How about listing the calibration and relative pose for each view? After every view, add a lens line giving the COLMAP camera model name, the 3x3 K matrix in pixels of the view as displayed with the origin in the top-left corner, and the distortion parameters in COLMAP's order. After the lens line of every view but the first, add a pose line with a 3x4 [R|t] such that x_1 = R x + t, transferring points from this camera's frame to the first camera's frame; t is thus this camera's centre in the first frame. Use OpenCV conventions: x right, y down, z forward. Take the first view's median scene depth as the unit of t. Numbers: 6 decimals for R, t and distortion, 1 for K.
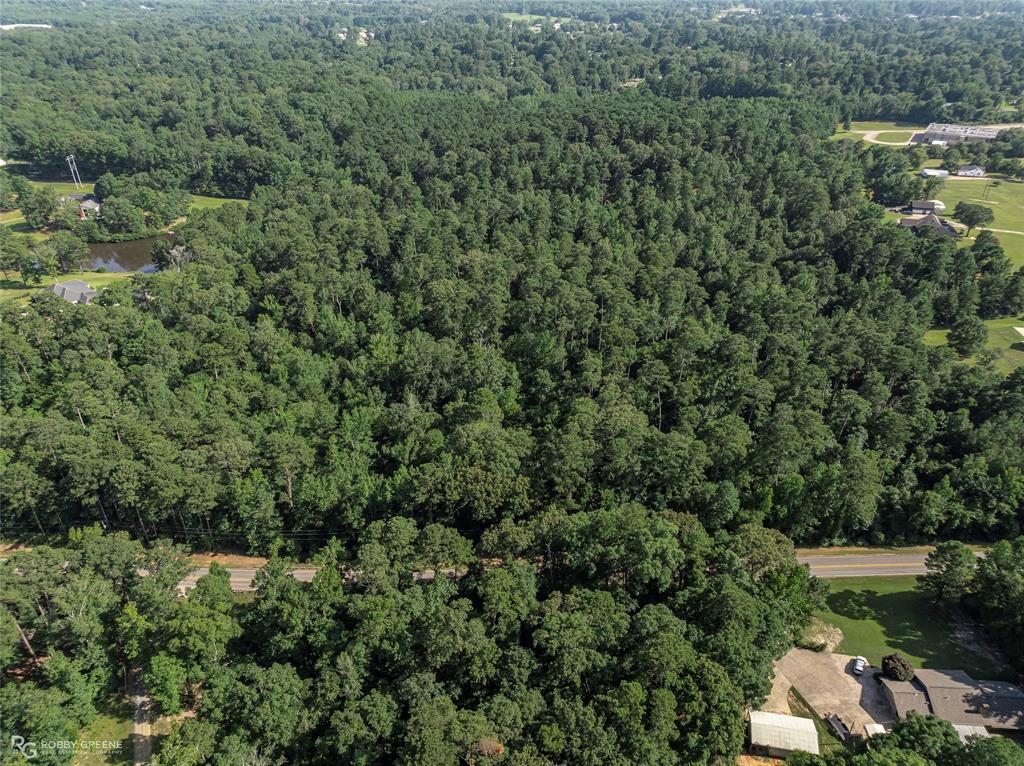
lens RADIAL K [[718.0, 0, 512.0], [0, 718.0, 383.0], [0, 0, 1]] dist [-0.021592, 0.031913]
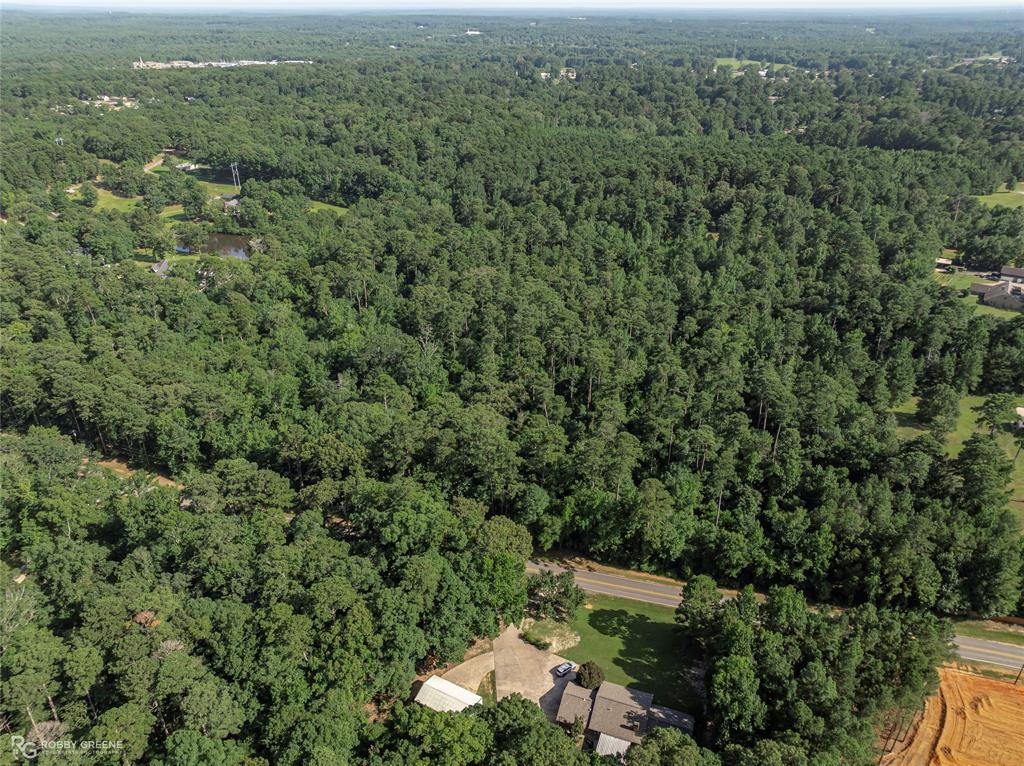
lens RADIAL K [[718.0, 0, 512.0], [0, 718.0, 383.0], [0, 0, 1]] dist [-0.021592, 0.031913]
pose [[0.952524, 0.142582, -0.269013, 0.232671], [-0.155619, 0.987430, -0.027662, 0.010384], [0.261687, 0.068213, 0.962739, -0.016503]]
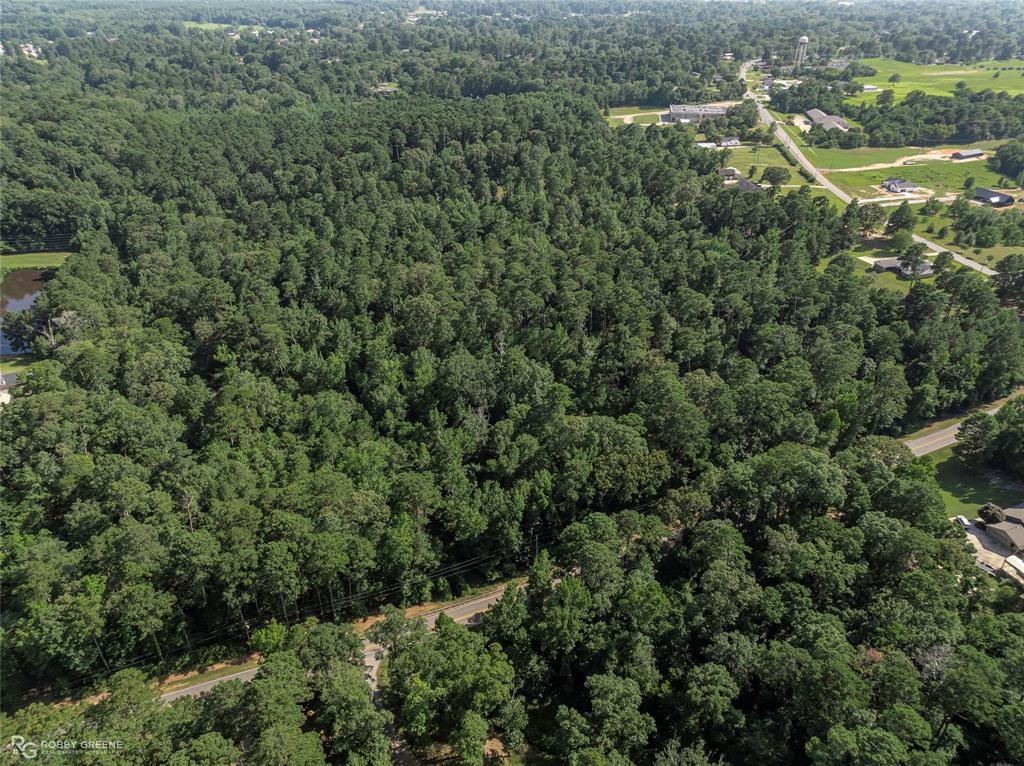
lens RADIAL K [[718.0, 0, 512.0], [0, 718.0, 383.0], [0, 0, 1]] dist [-0.021592, 0.031913]
pose [[0.911252, -0.209262, 0.354723, -0.239354], [0.210747, 0.976917, 0.034923, -0.022850], [-0.353843, 0.042933, 0.934319, 0.030003]]
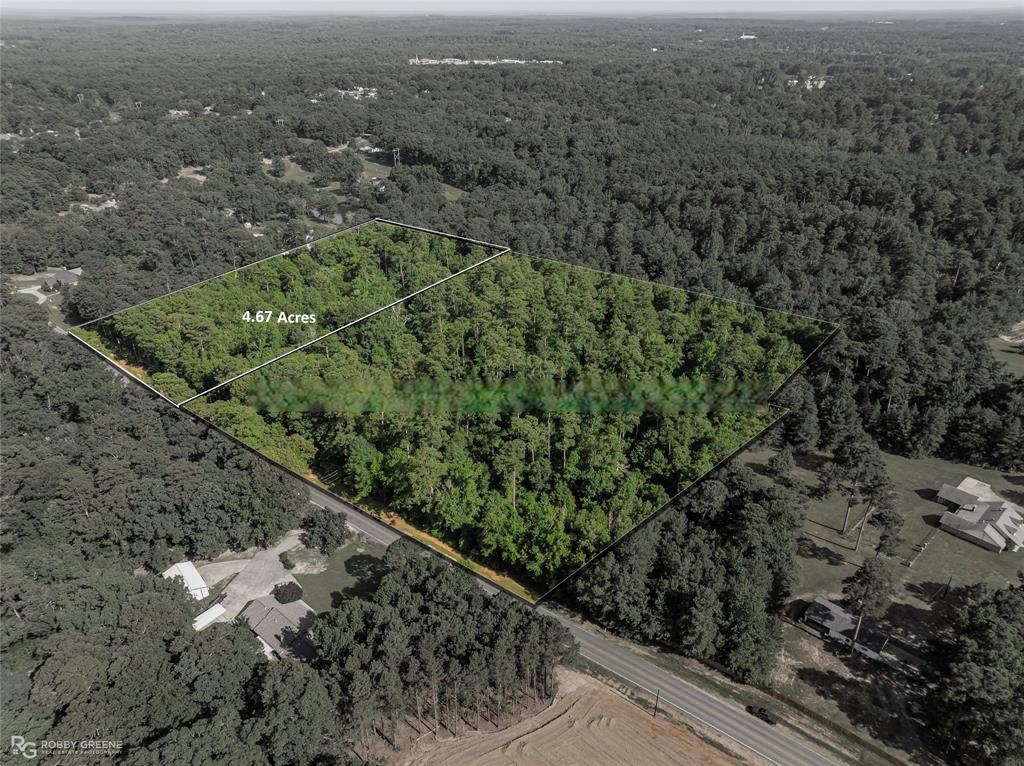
lens RADIAL K [[718.0, 0, 512.0], [0, 718.0, 383.0], [0, 0, 1]] dist [-0.021592, 0.031913]
pose [[0.777204, 0.292158, -0.557313, 0.493194], [-0.320931, 0.945870, 0.048293, -0.036877], [0.541255, 0.141326, 0.828897, 0.062989]]
